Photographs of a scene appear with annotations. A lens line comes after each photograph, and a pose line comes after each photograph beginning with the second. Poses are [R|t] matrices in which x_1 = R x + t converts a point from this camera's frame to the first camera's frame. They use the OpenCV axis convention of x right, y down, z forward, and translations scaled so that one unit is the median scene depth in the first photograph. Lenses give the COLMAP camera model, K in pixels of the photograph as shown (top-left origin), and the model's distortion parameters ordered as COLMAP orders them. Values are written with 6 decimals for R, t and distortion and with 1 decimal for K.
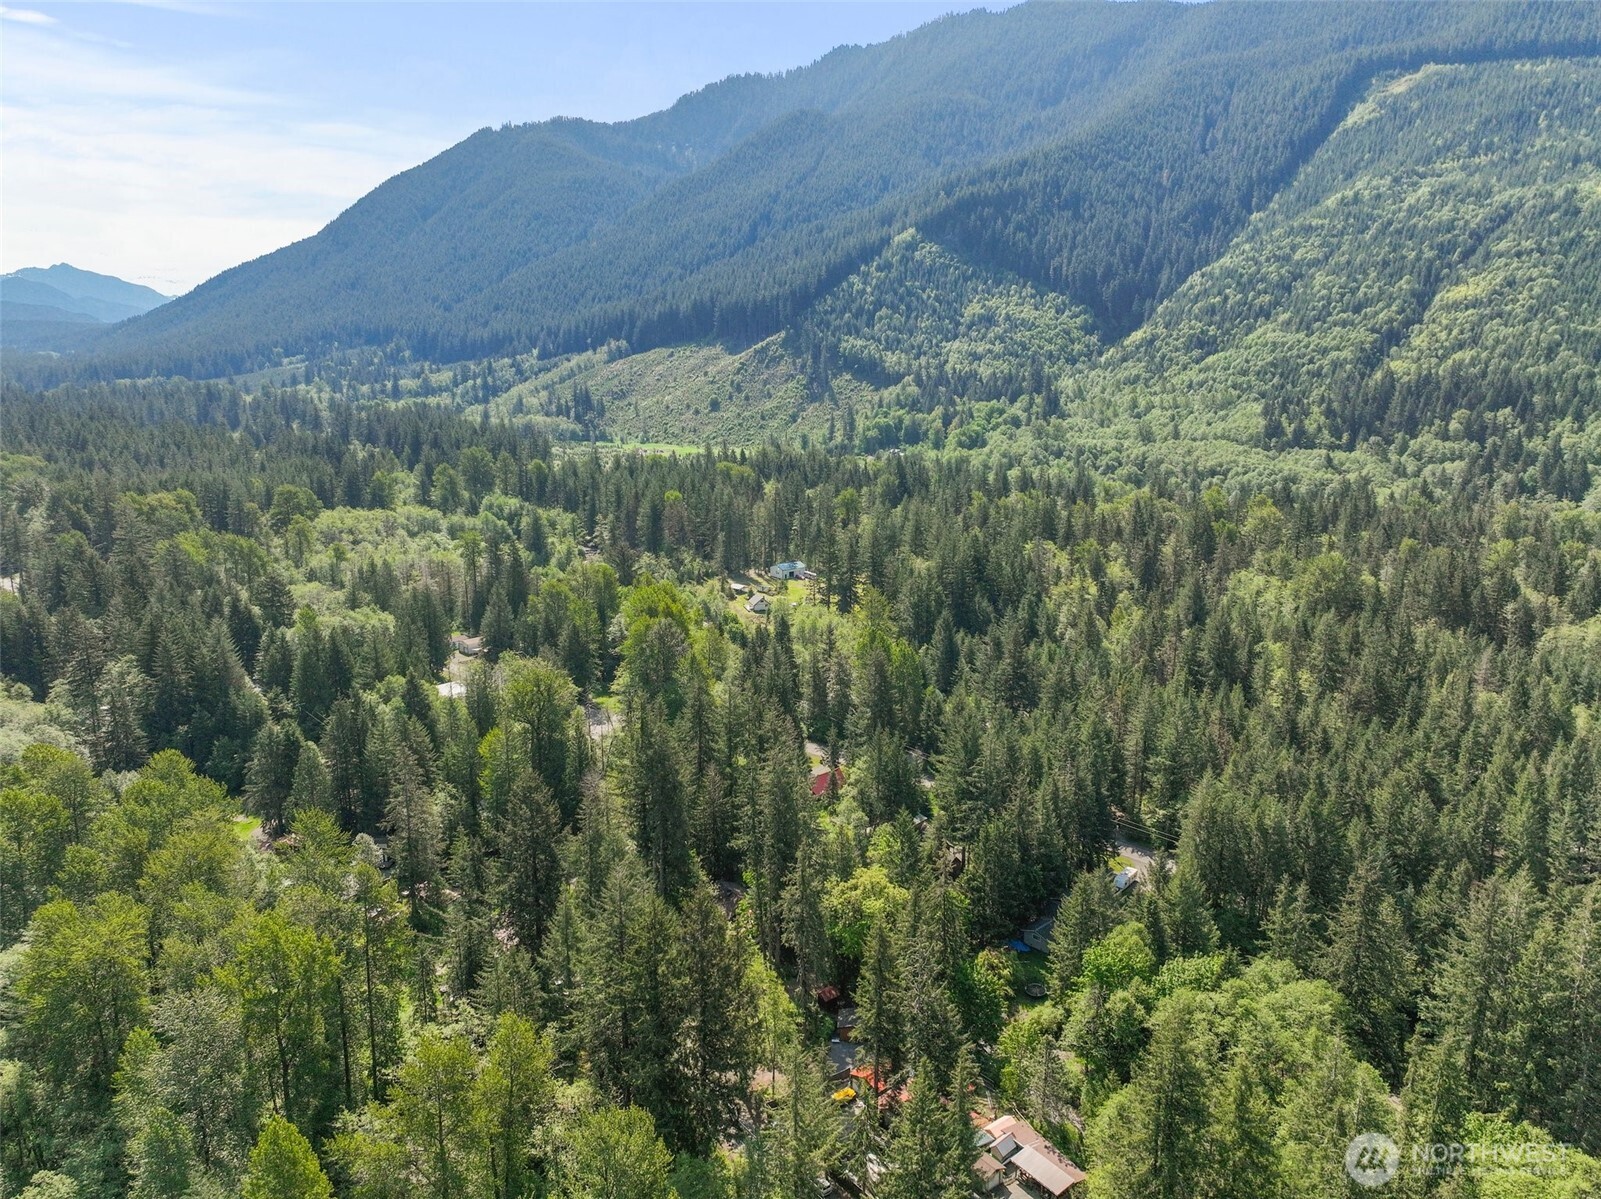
lens RADIAL K [[1144.5, 0, 800.5], [0, 1144.5, 599.5], [0, 0, 1]] dist [0.003112, 0.009251]
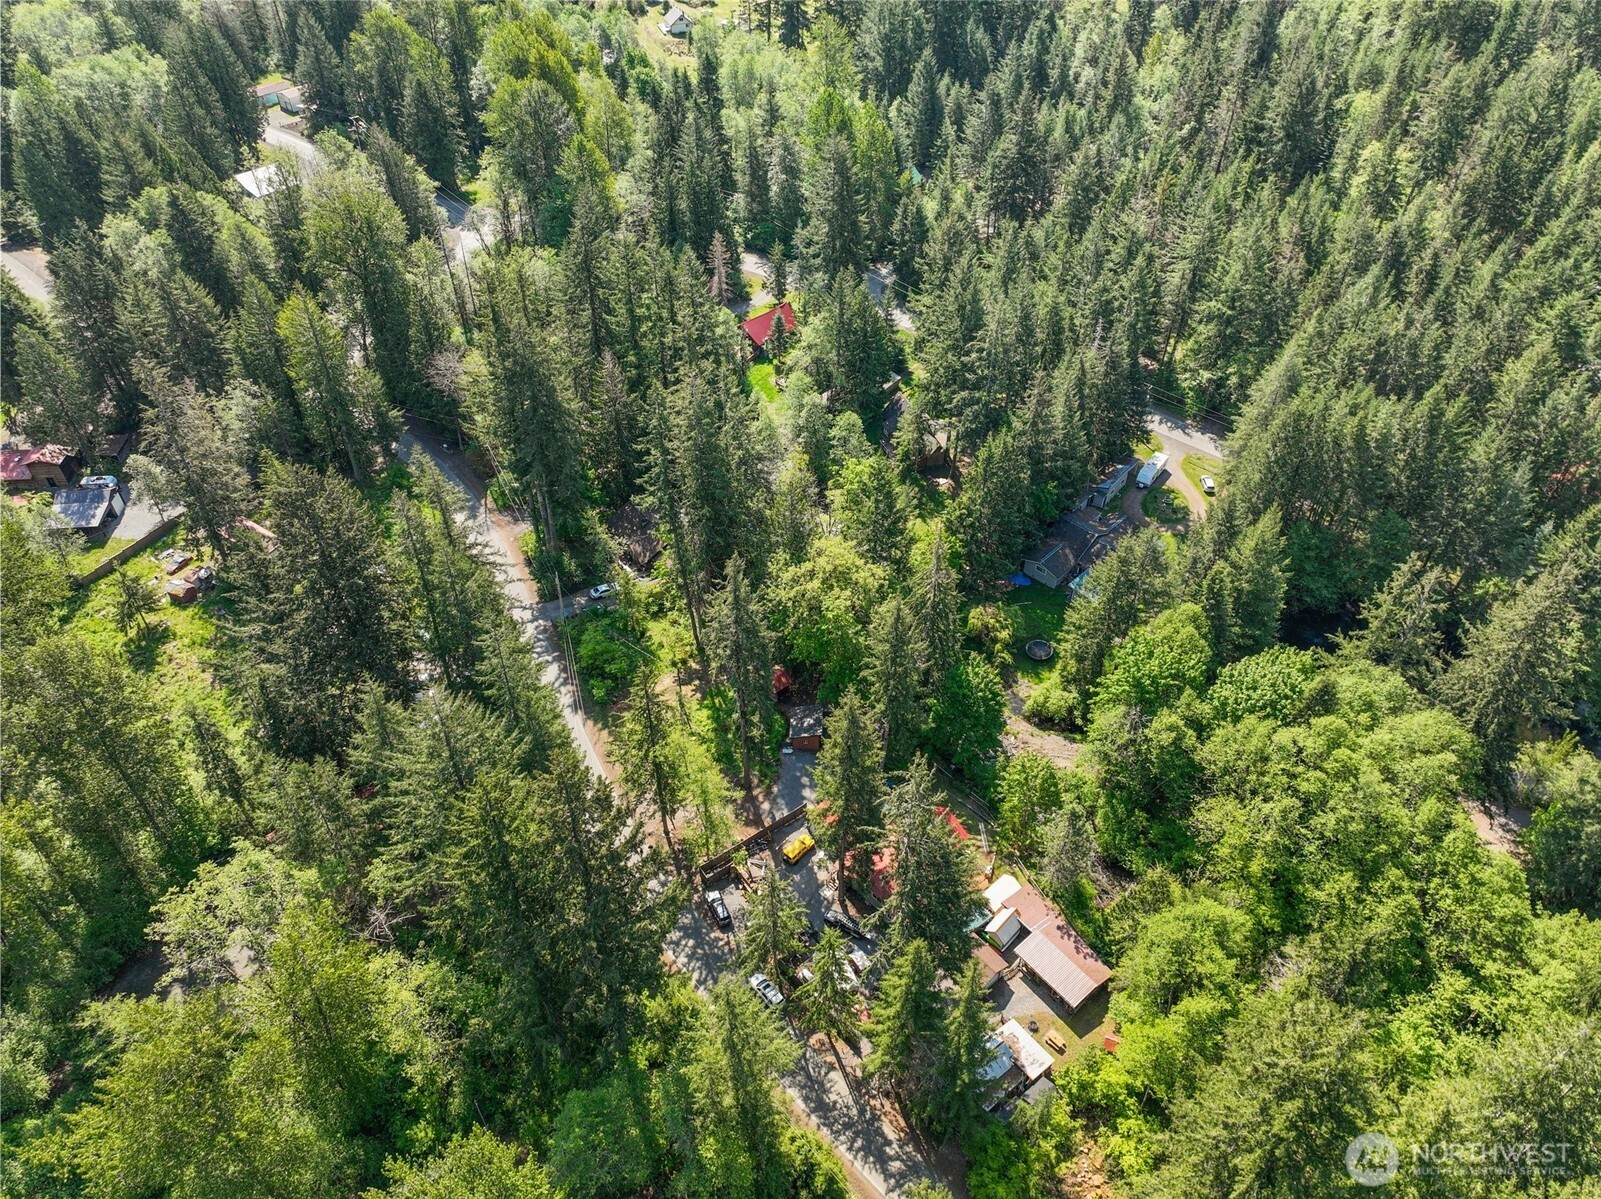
lens RADIAL K [[1144.5, 0, 800.5], [0, 1144.5, 599.5], [0, 0, 1]] dist [0.003112, 0.009251]
pose [[0.998867, -0.030277, 0.036728, 0.008590], [0.008427, 0.871911, 0.489592, -0.052298], [-0.046847, -0.488728, 0.871178, 0.227138]]
